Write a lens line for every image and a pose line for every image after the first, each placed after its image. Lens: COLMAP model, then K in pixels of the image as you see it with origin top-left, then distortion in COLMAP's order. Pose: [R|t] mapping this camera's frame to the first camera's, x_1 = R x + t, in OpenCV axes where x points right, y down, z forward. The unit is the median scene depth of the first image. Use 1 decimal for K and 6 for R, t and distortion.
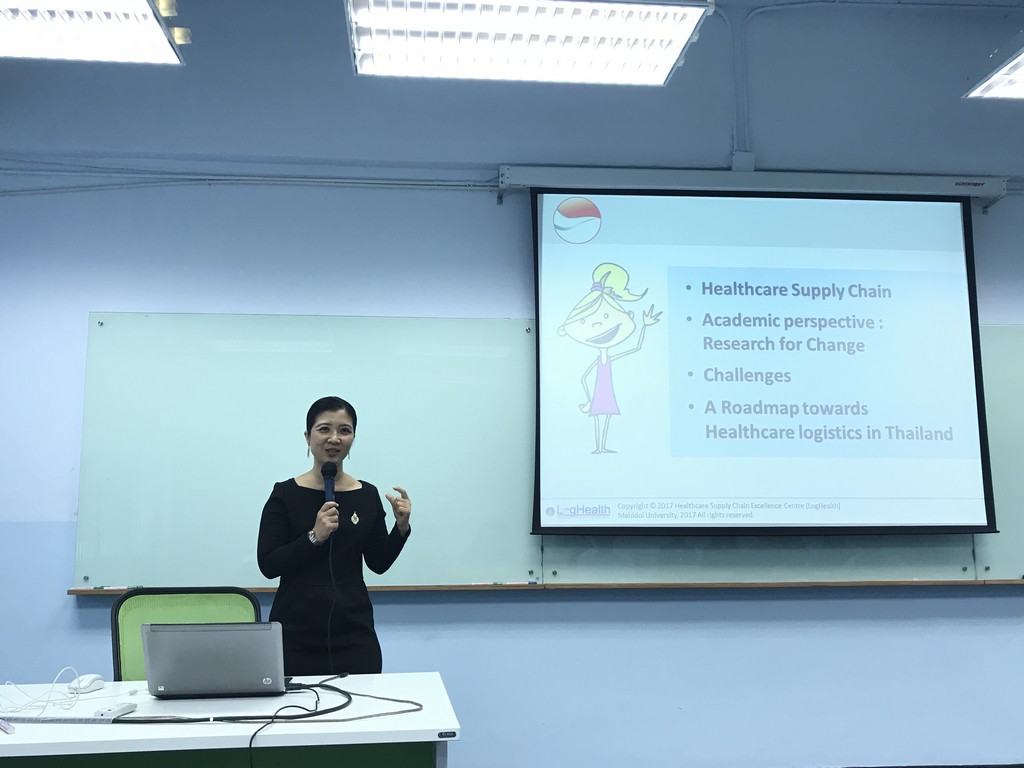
lens RADIAL K [[909.9, 0, 513.6], [0, 909.9, 381.4], [0, 0, 1]] dist [0.027873, -0.003096]
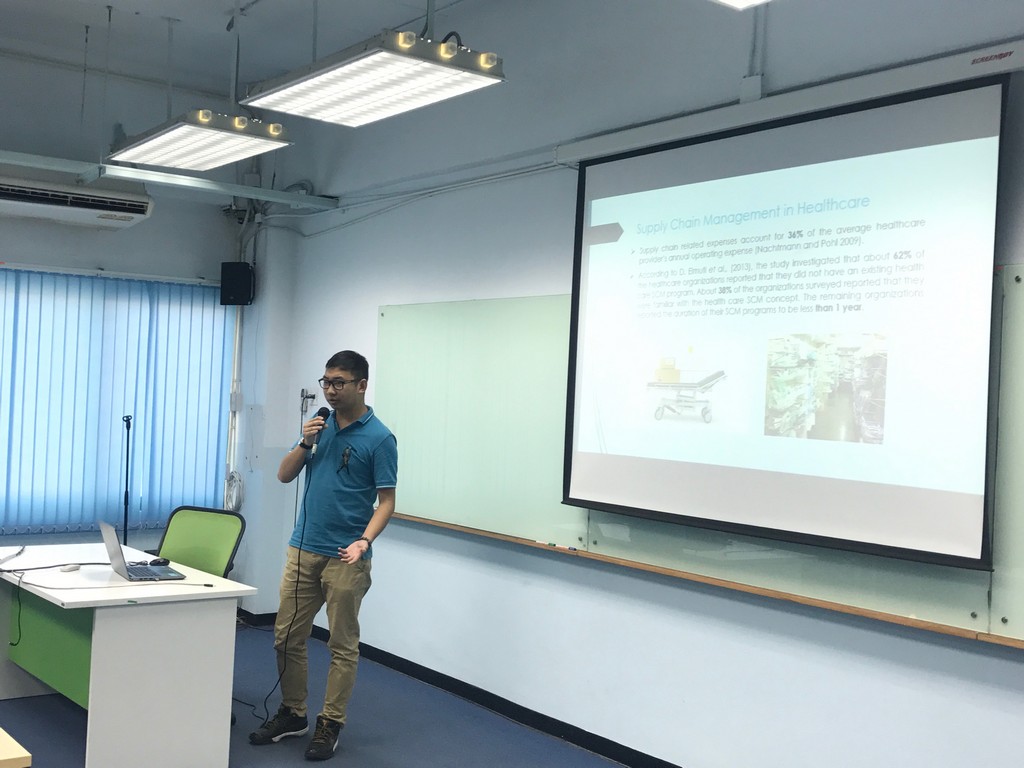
lens RADIAL K [[1185.4, 0, 519.1], [0, 1185.4, 383.0], [0, 0, 1]] dist [0.051049, 0.000000]
pose [[0.535403, 0.018292, -0.844399, 1.090645], [0.062111, 0.996206, 0.060963, -0.053836], [0.842310, -0.085086, 0.532235, 0.225825]]
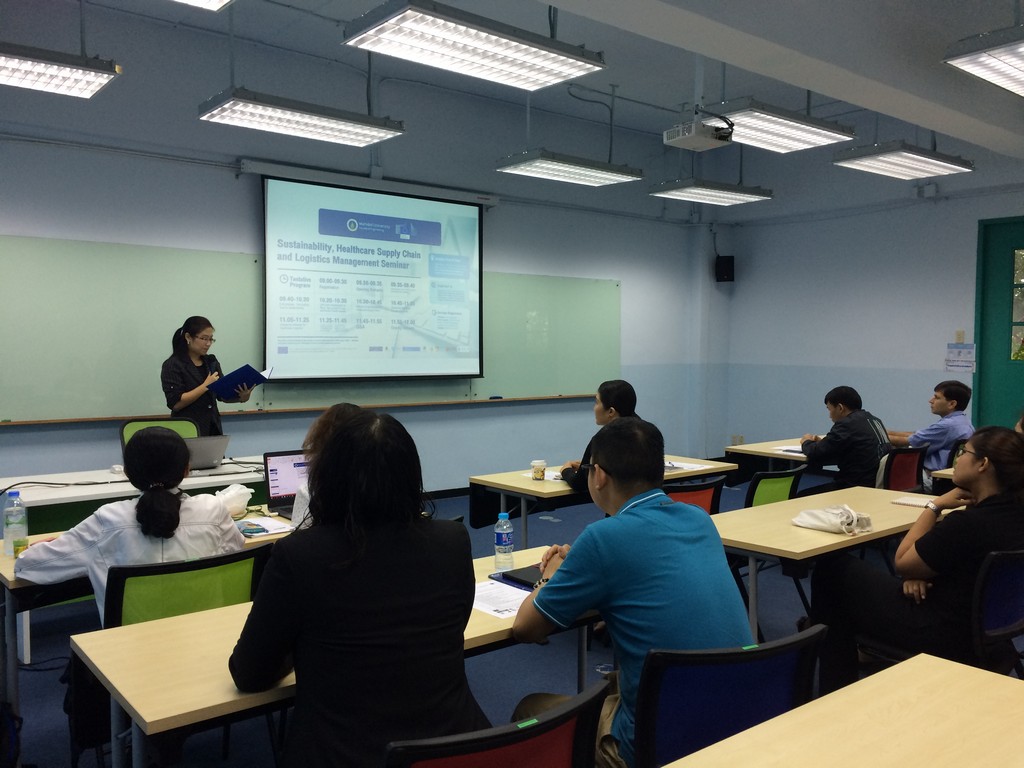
lens RADIAL K [[866.1, 0, 512.1], [0, 866.1, 384.6], [0, 0, 1]] dist [0.054972, -0.075951]
pose [[0.825451, -0.016726, 0.564227, -0.501047], [-0.089250, 0.983121, 0.159714, -0.131740], [-0.557374, -0.182193, 0.810025, -0.594856]]
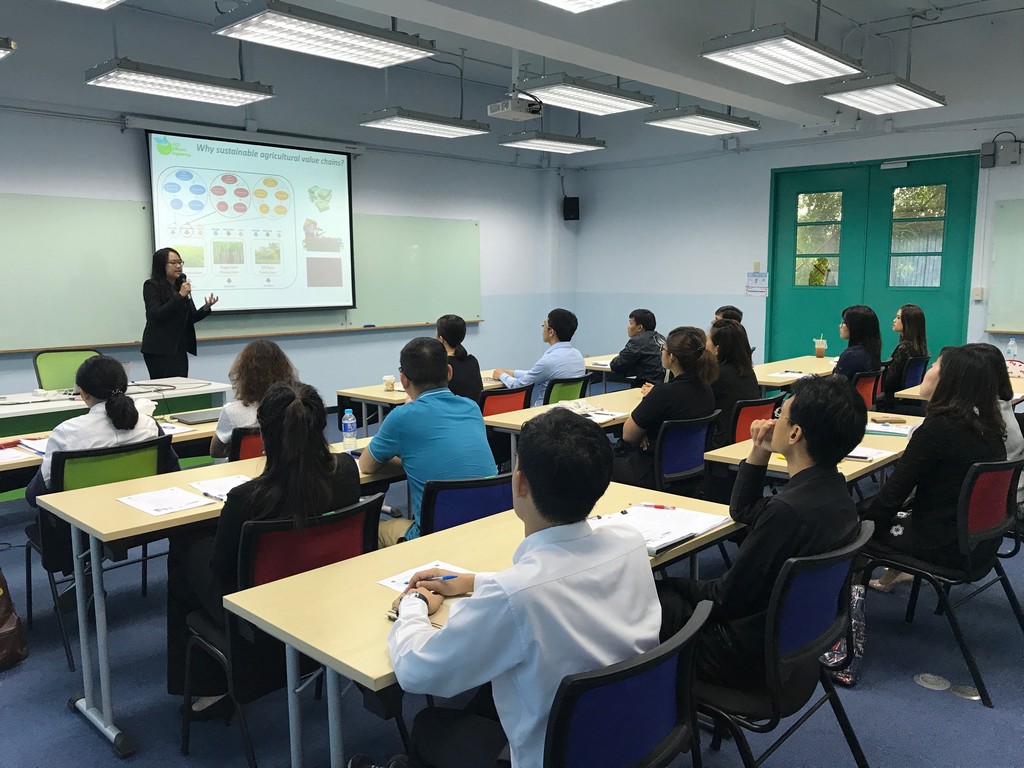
lens RADIAL K [[834.8, 0, 502.8], [0, 834.8, 381.2], [0, 0, 1]] dist [0.016652, -0.017616]
pose [[0.752648, -0.085521, 0.652846, -0.581786], [-0.089830, 0.968920, 0.230488, -0.175096], [-0.652267, -0.232121, 0.721573, -0.800920]]
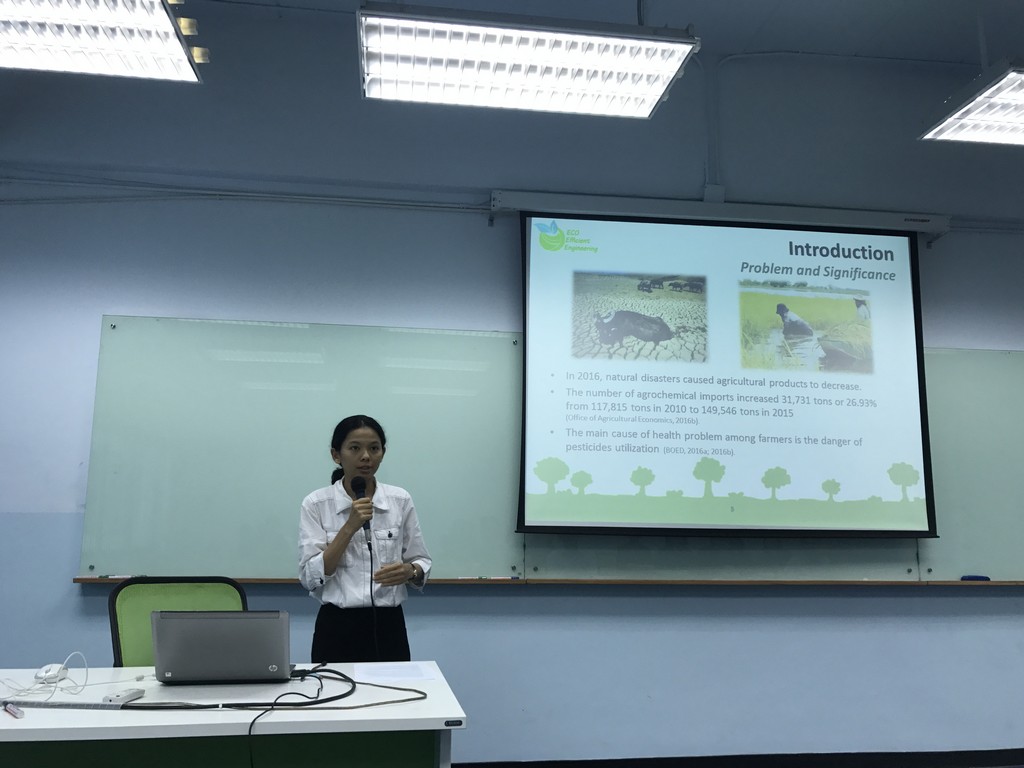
lens RADIAL K [[815.7, 0, 508.4], [0, 815.7, 383.1], [0, 0, 1]] dist [0.035751, -0.024525]
pose [[0.999129, 0.022181, 0.035334, -0.025095], [-0.021527, 0.999592, -0.018798, 0.010173], [-0.035736, 0.018021, 0.999199, 0.034250]]
